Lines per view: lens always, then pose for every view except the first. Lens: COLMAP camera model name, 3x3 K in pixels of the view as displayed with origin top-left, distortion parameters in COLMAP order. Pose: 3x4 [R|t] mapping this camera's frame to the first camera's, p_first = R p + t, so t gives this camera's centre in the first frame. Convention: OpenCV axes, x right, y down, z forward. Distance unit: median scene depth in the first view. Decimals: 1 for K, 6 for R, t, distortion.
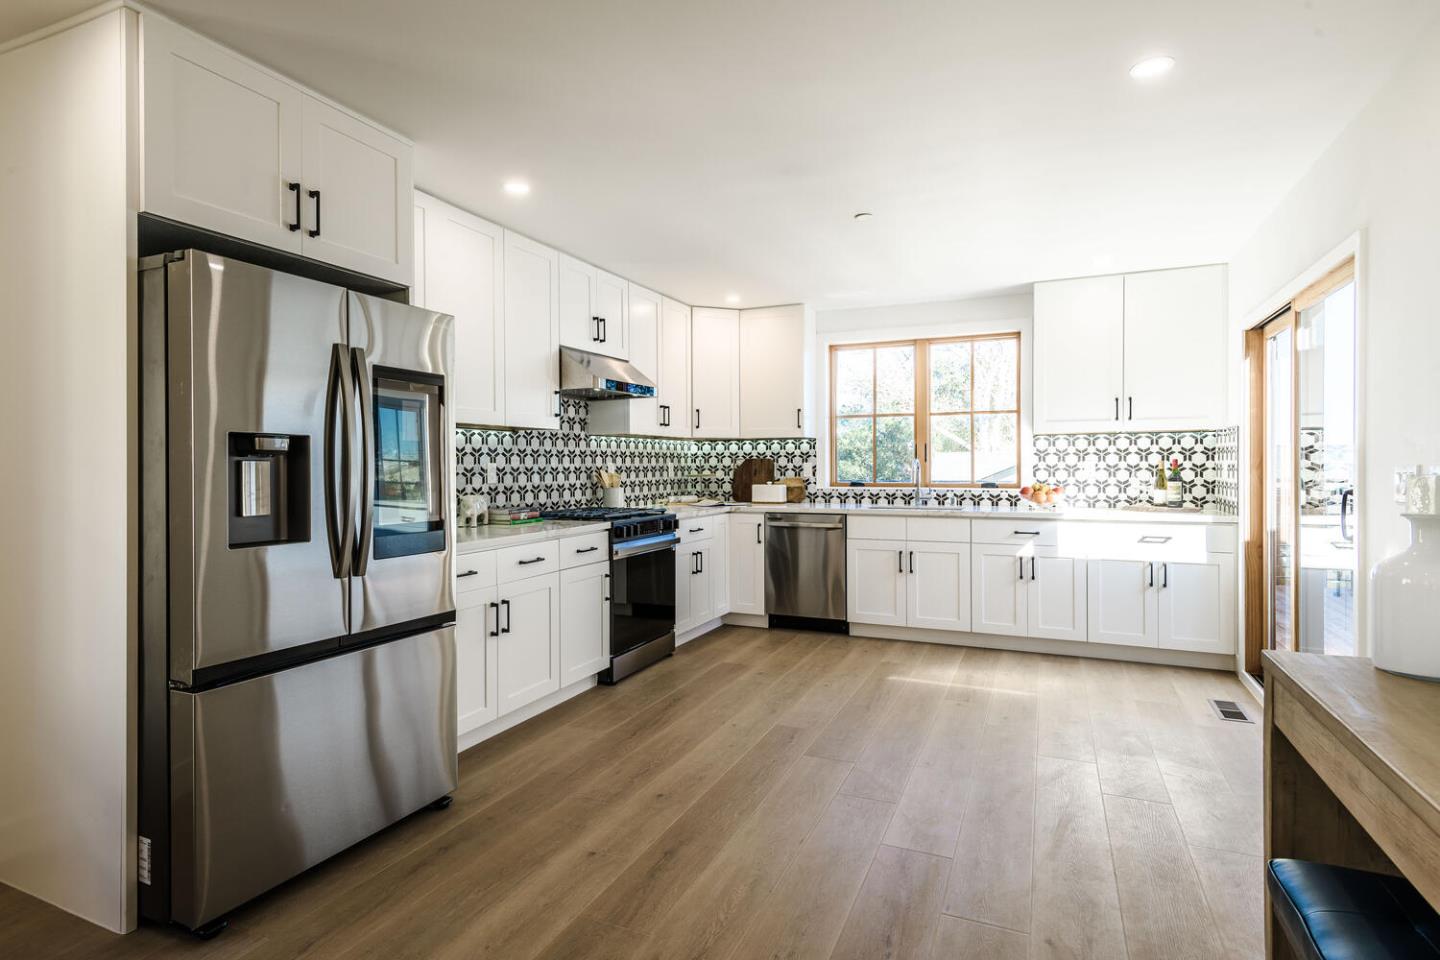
lens RADIAL K [[767.6, 0, 723.0], [0, 767.6, 472.2], [0, 0, 1]] dist [0.002912, -0.000056]
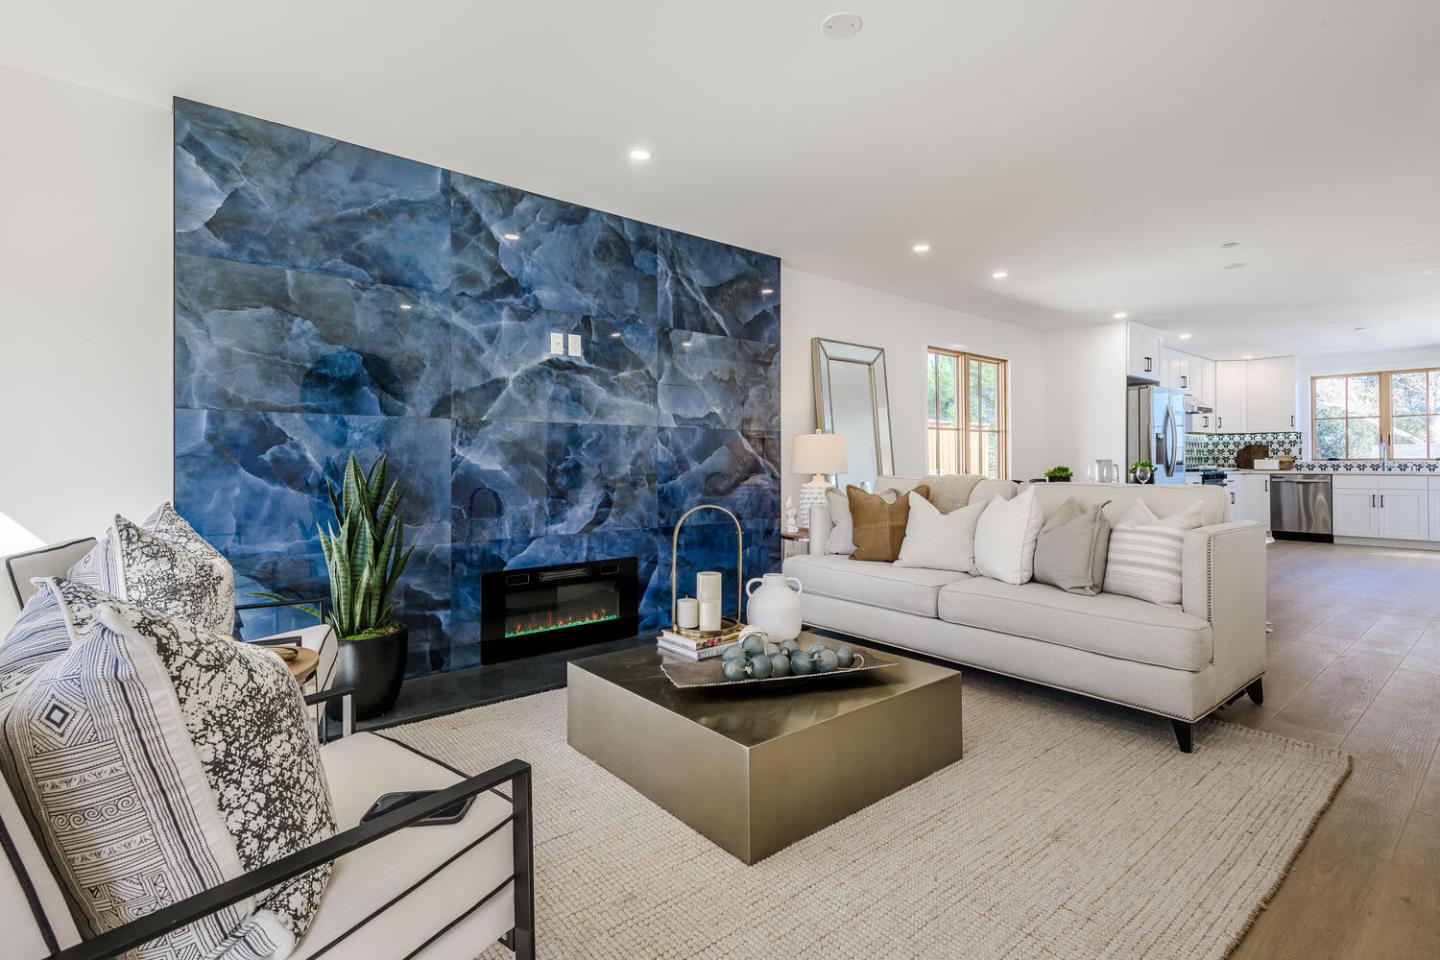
lens RADIAL K [[686.7, 0, 714.8], [0, 686.7, 465.6], [0, 0, 1]] dist [0.005183, 0.000796]
pose [[0.889650, 0.003429, -0.456630, -0.401196], [-0.004883, 0.999986, -0.002003, 0.046666], [0.456616, 0.004012, 0.889655, -1.132155]]
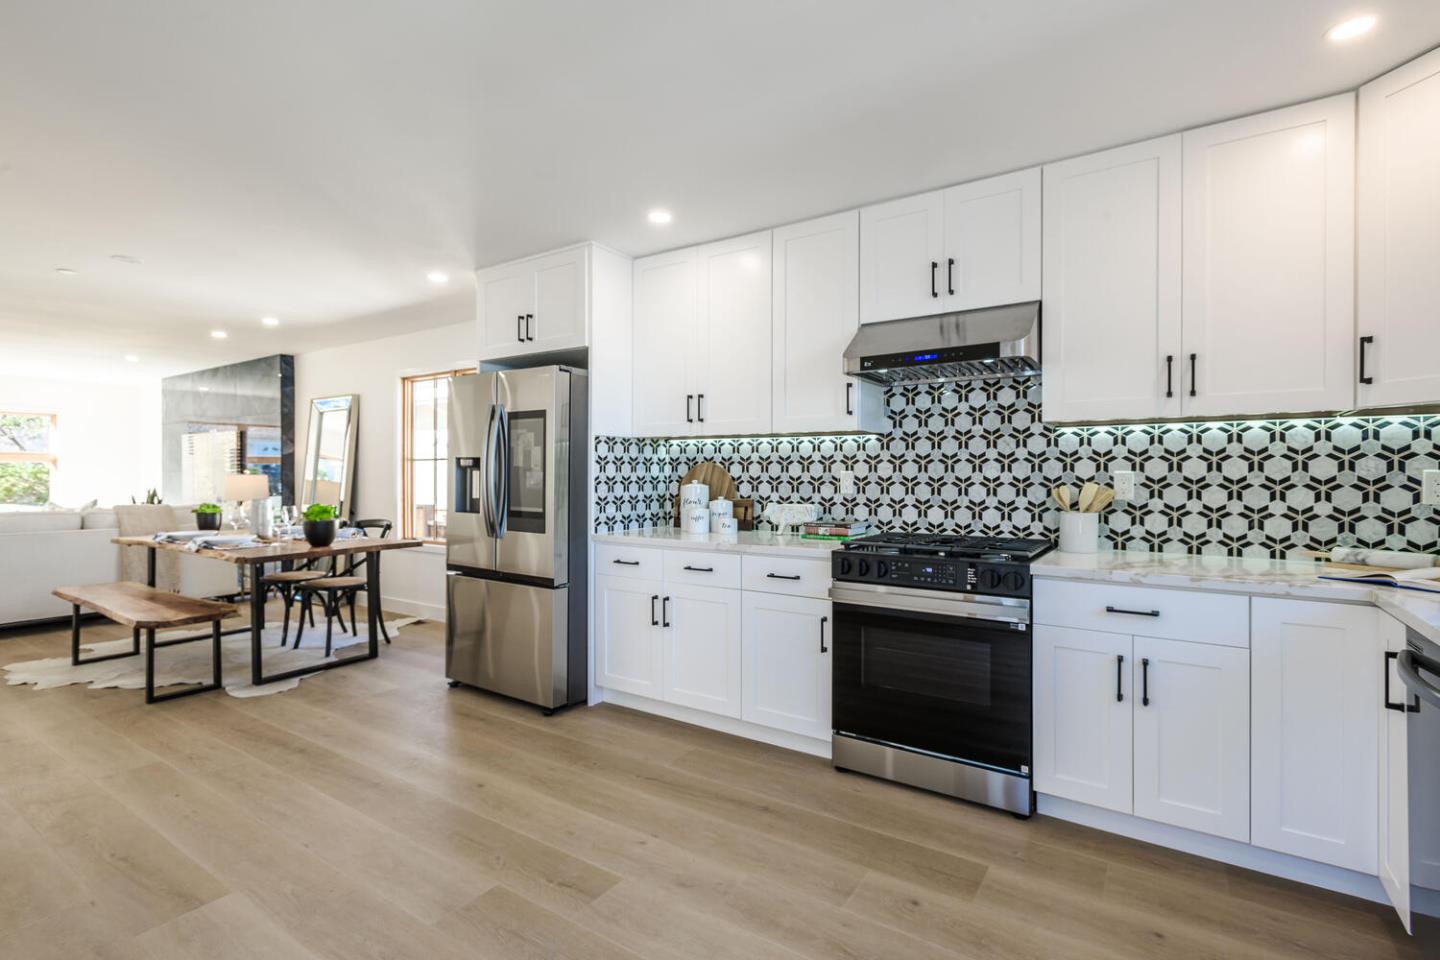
lens RADIAL K [[673.5, 0, 722.2], [0, 673.5, 477.4], [0, 0, 1]] dist [0.002065, 0.000450]
pose [[-0.185006, 0.007006, -0.982712, 0.470281], [-0.011927, 0.999885, 0.009374, -0.009560], [0.982665, 0.013455, -0.184901, 0.918220]]
